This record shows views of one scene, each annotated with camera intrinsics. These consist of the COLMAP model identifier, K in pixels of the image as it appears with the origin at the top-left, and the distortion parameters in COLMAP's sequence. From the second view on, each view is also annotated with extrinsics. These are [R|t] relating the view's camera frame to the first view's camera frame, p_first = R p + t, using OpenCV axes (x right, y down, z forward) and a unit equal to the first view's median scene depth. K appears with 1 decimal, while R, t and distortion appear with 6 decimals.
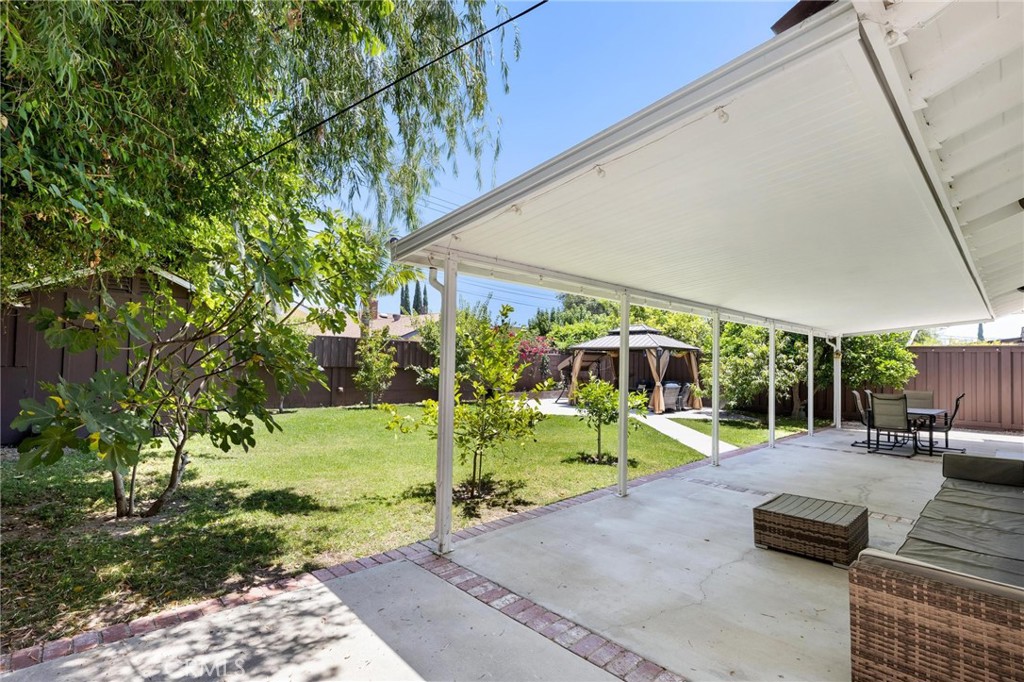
lens RADIAL K [[480.6, 0, 516.8], [0, 480.6, 344.6], [0, 0, 1]] dist [-0.003329, 0.000487]
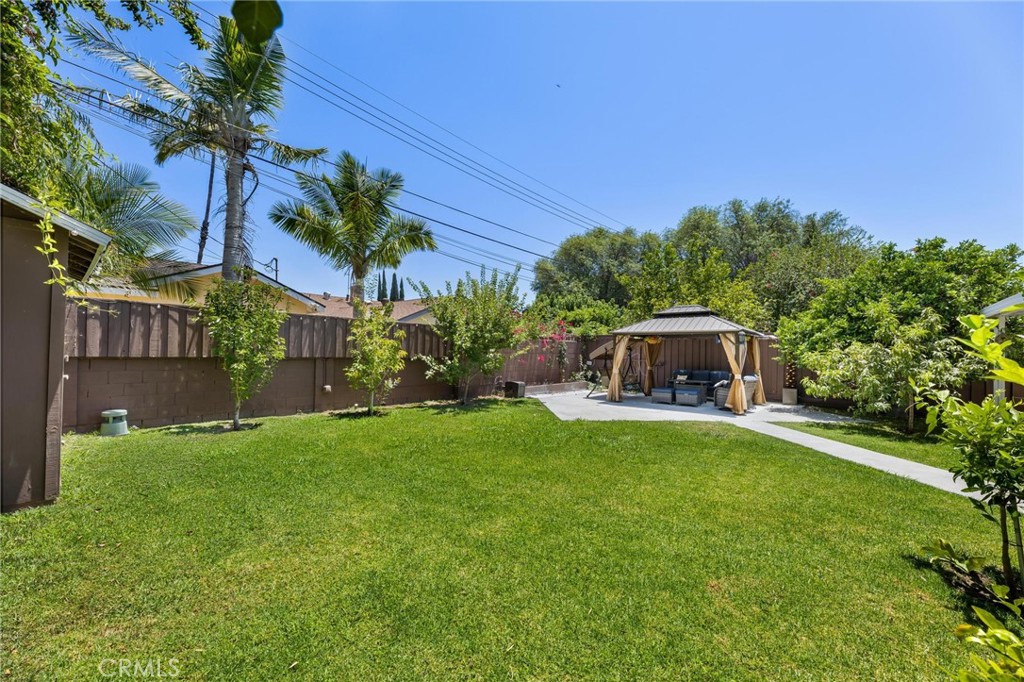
lens RADIAL K [[407.5, 0, 513.3], [0, 407.5, 344.4], [0, 0, 1]] dist [-0.000772, -0.000257]
pose [[0.995743, -0.001746, 0.092157, -0.166442], [-0.000440, 0.999719, 0.023691, 0.013748], [-0.092172, -0.023630, 0.995463, 0.419719]]
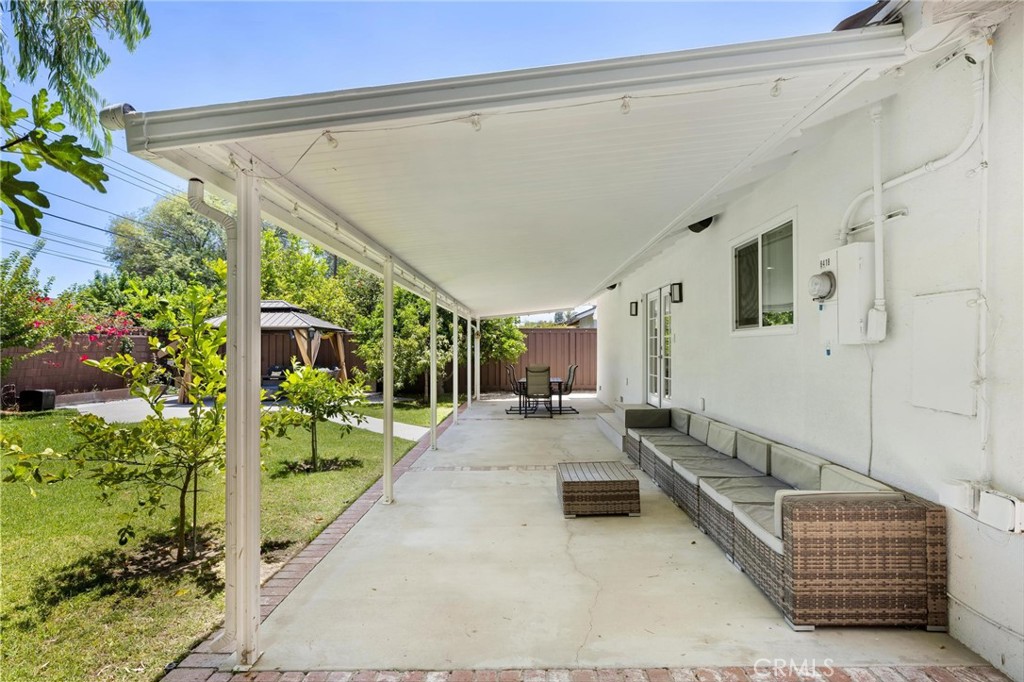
lens RADIAL K [[505.1, 0, 515.6], [0, 505.1, 343.5], [0, 0, 1]] dist [-0.002310, -0.000166]
pose [[0.701299, -0.014907, 0.712712, -0.113897], [-0.009475, 0.999498, 0.030229, 0.003931], [-0.712805, -0.027953, 0.700806, 0.105493]]
